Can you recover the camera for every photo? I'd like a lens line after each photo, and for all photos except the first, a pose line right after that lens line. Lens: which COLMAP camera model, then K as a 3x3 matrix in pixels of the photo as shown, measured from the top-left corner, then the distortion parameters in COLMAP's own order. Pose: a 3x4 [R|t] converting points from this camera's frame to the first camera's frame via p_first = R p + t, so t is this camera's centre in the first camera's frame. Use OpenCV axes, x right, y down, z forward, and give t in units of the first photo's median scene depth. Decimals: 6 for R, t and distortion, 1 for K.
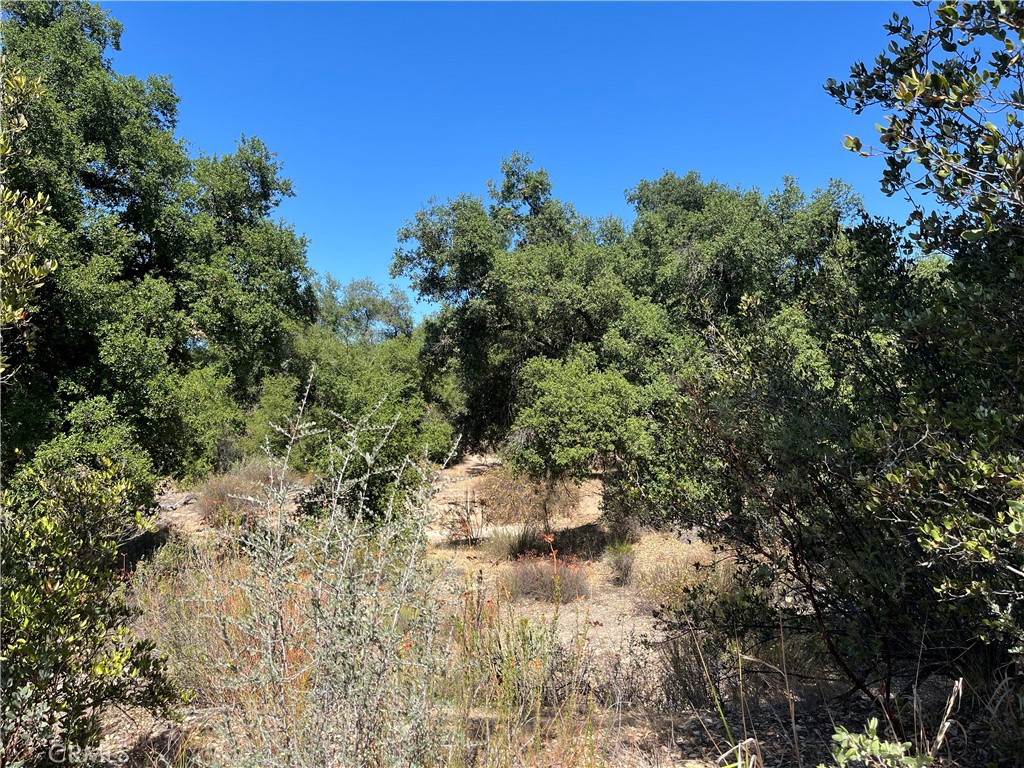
lens RADIAL K [[767.3, 0, 512.0], [0, 767.3, 384.0], [0, 0, 1]] dist [0.003054, 0.001595]
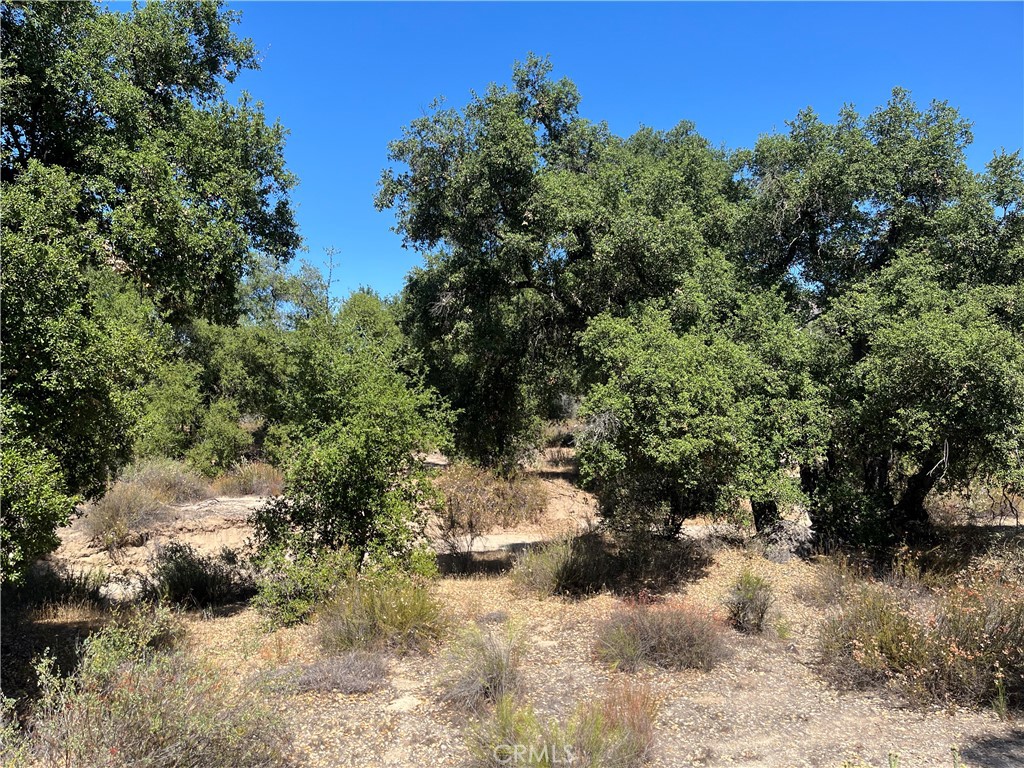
lens RADIAL K [[794.1, 0, 511.2], [0, 794.1, 395.7], [0, 0, 1]] dist [0.005383, 0.000757]
pose [[0.991642, -0.005391, 0.128908, -0.158379], [0.002772, 0.999786, 0.020492, 0.027023], [-0.128991, -0.019963, 0.991445, 0.285159]]
